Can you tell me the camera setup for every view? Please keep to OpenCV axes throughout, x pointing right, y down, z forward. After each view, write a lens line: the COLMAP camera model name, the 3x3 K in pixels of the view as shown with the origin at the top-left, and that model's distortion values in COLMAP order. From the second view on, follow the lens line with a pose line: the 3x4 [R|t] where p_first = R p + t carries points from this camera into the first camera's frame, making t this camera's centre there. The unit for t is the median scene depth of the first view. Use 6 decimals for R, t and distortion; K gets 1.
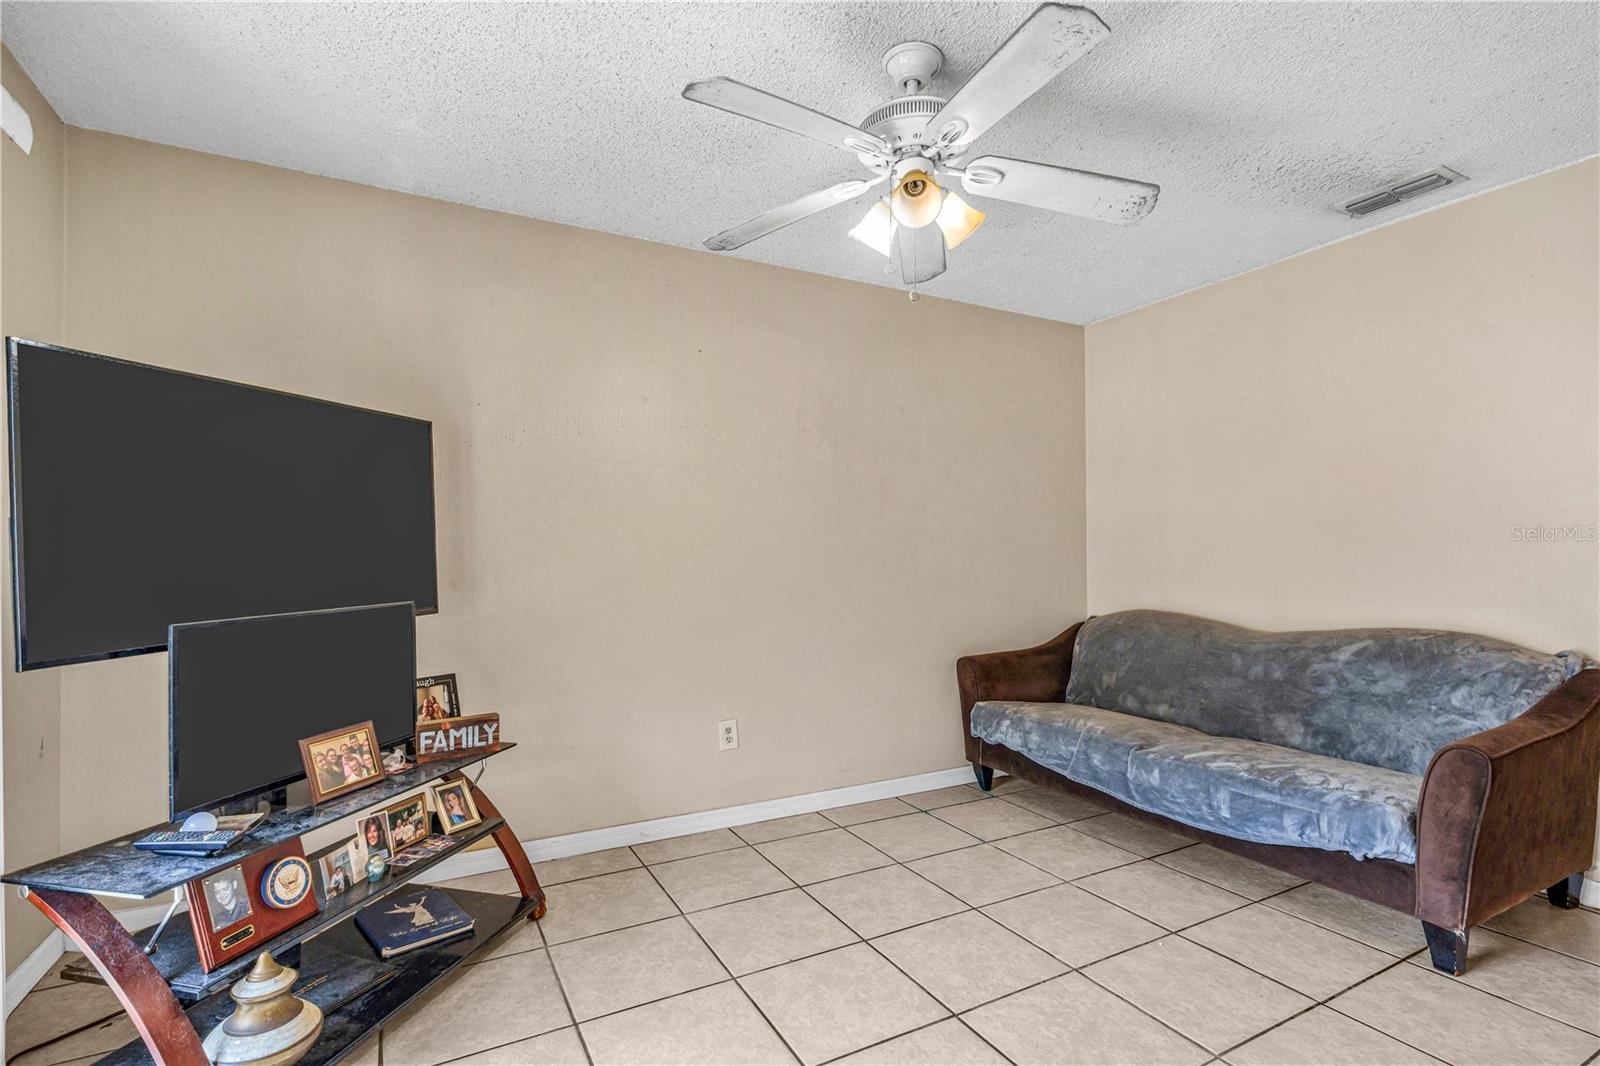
lens RADIAL K [[753.1, 0, 799.5], [0, 753.1, 543.5], [0, 0, 1]] dist [-0.003856, 0.000349]
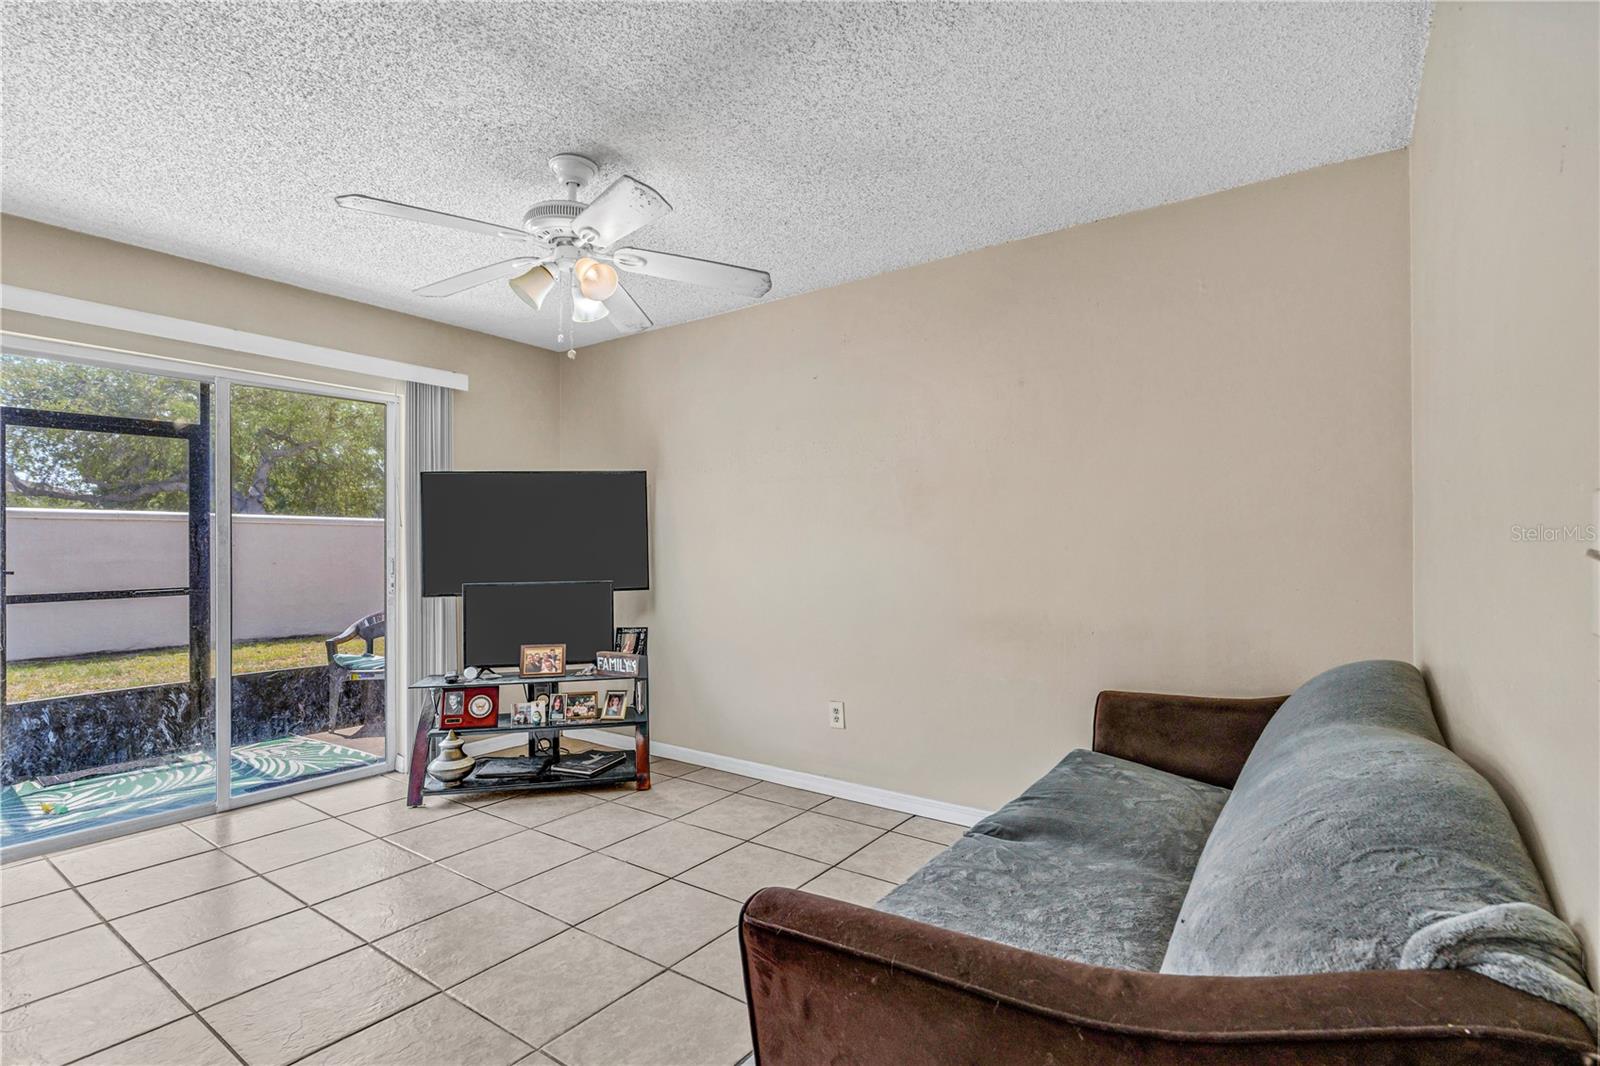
lens RADIAL K [[715.4, 0, 793.8], [0, 715.4, 548.7], [0, 0, 1]] dist [-0.004097, 0.000007]
pose [[0.463738, -0.001716, -0.885970, 1.178916], [0.012354, 0.999913, 0.004530, 0.000755], [0.885886, -0.013046, 0.463719, 0.648705]]
